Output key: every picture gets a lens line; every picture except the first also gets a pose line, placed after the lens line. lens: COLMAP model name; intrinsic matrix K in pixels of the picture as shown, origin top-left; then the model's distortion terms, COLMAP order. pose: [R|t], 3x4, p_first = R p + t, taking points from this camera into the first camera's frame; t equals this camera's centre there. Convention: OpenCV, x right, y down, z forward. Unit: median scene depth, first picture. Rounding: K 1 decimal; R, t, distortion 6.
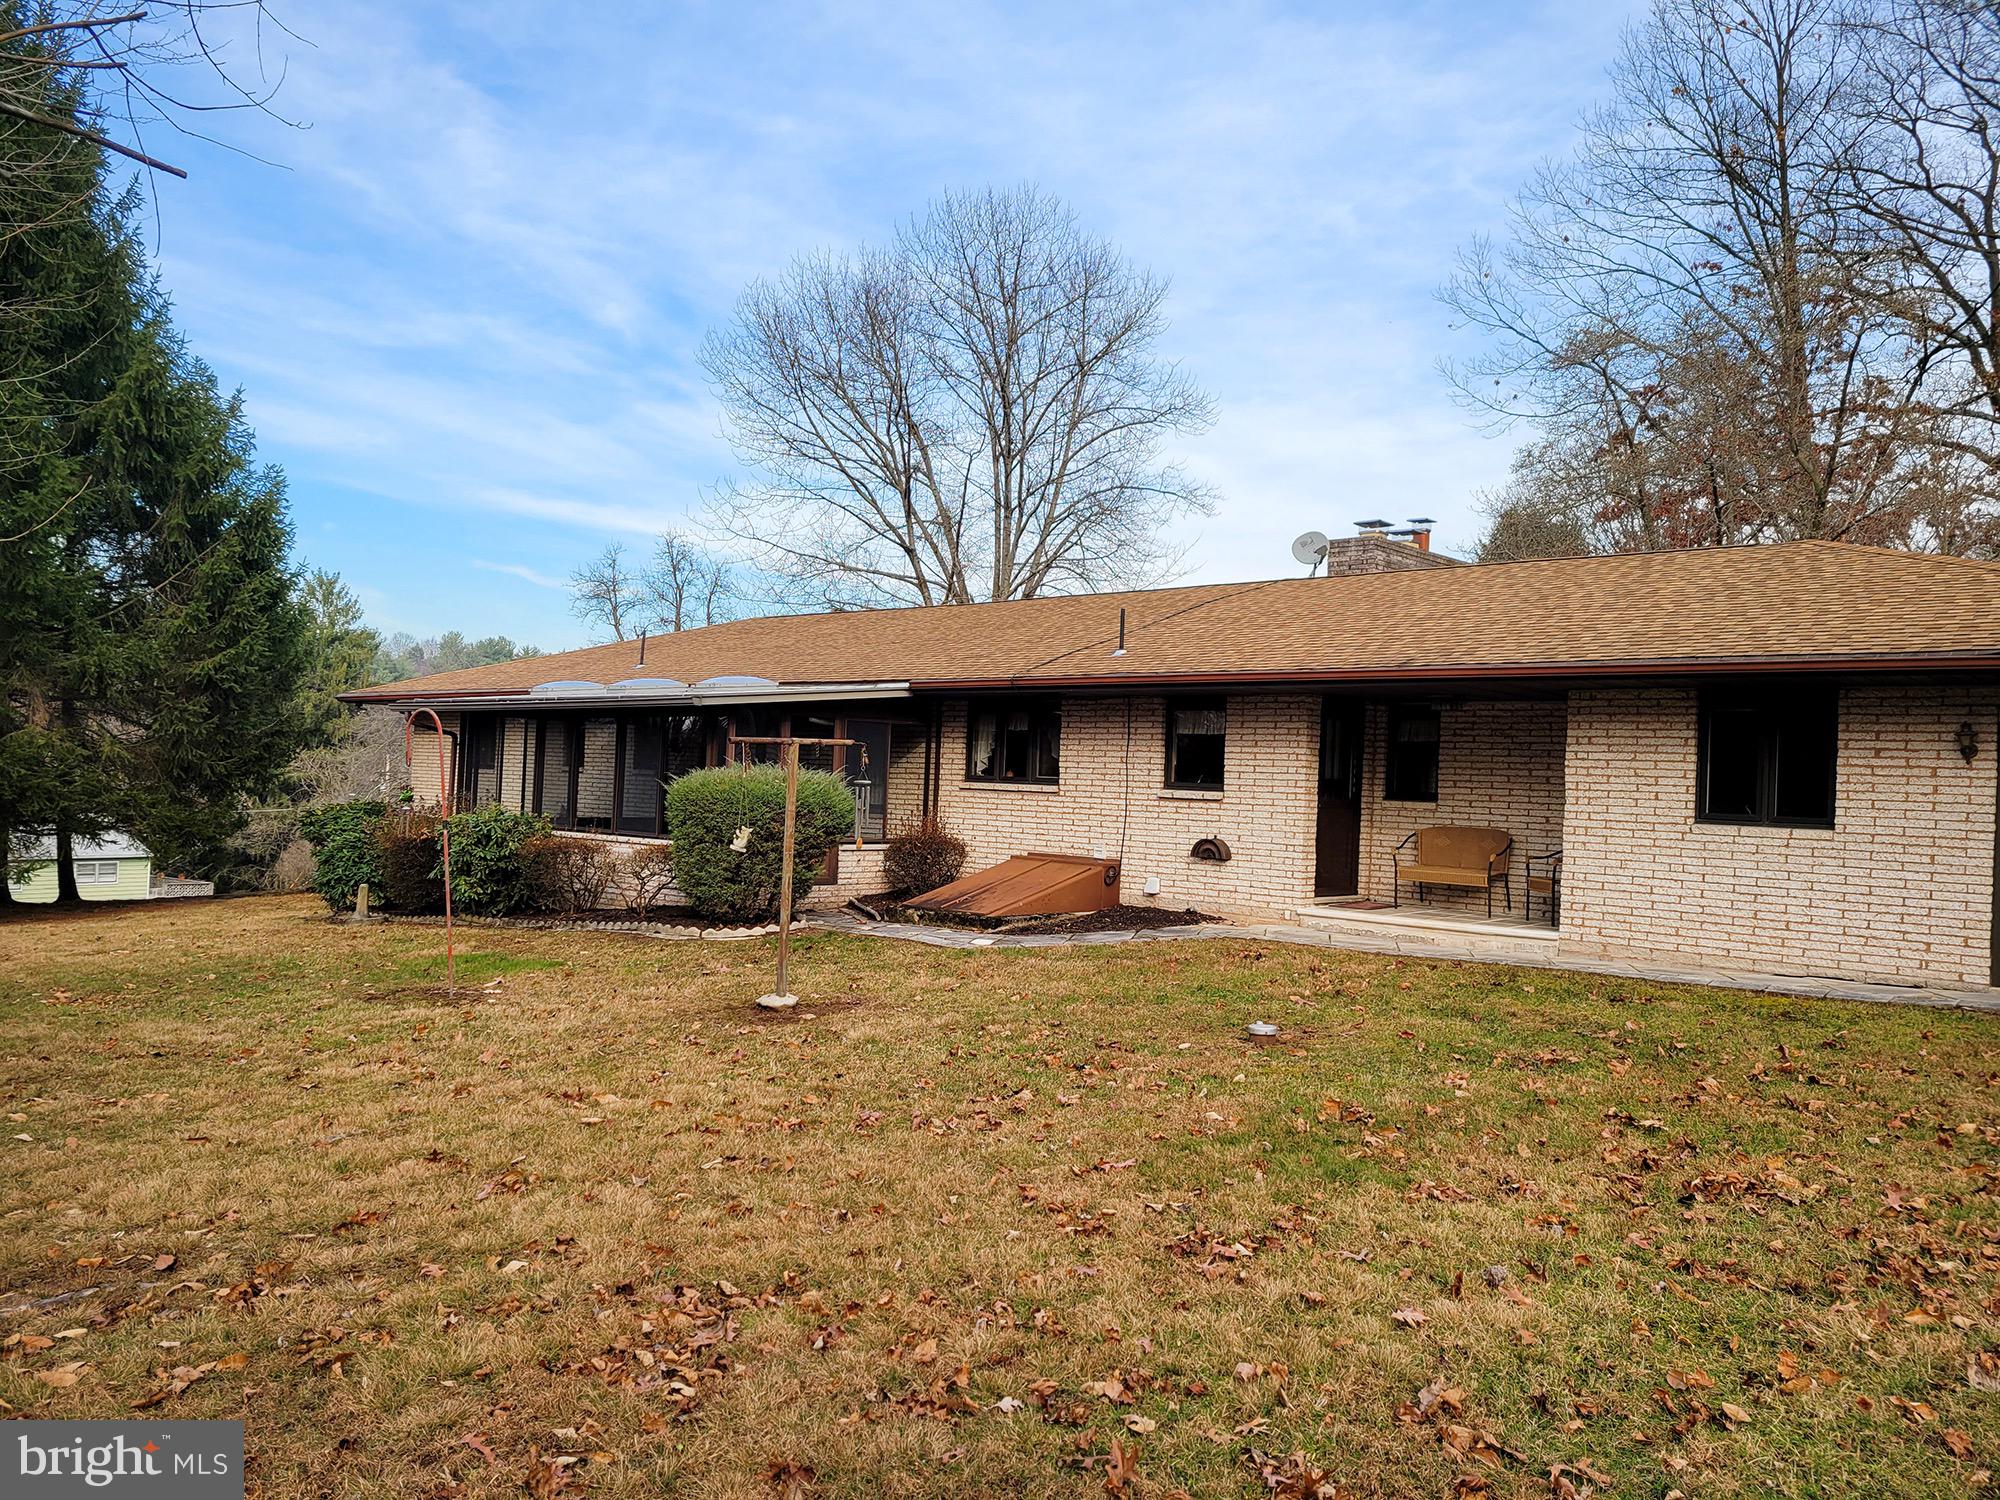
lens RADIAL K [[1493.3, 0, 1000.0], [0, 1493.3, 750.0], [0, 0, 1]] dist [0.056833, -0.042038]
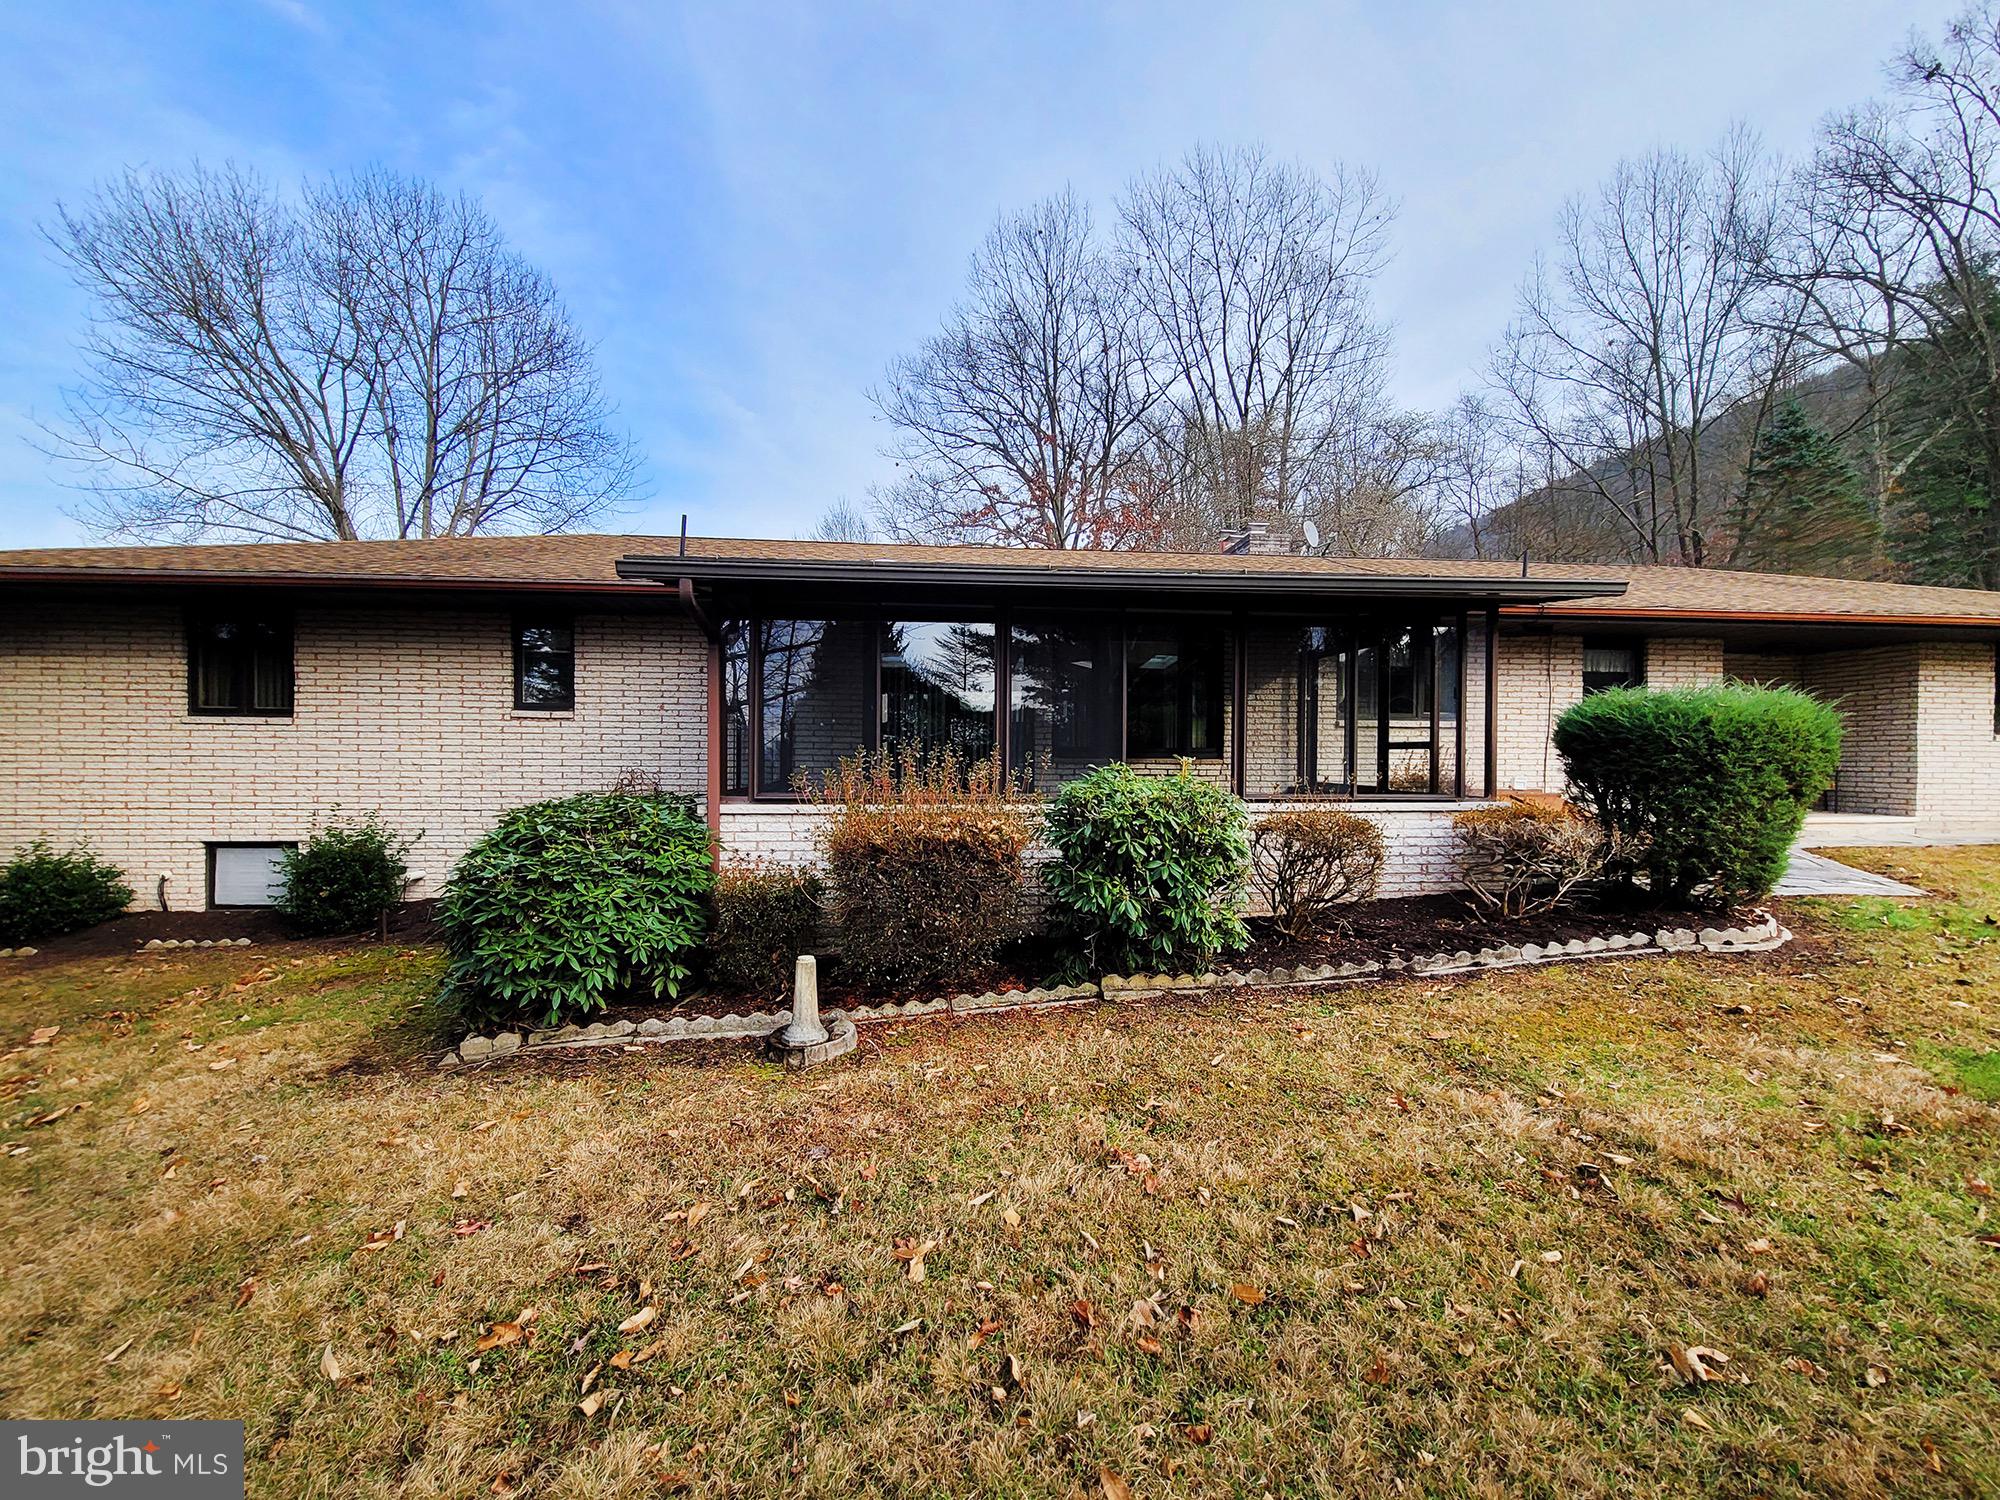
lens RADIAL K [[861.6, 0, 994.9], [0, 861.6, 757.0], [0, 0, 1]] dist [0.000975, -0.000187]
pose [[0.661777, -0.038233, 0.748725, -0.598995], [0.003501, 0.998845, 0.047911, 0.017980], [-0.749693, -0.029085, 0.661147, 0.856381]]
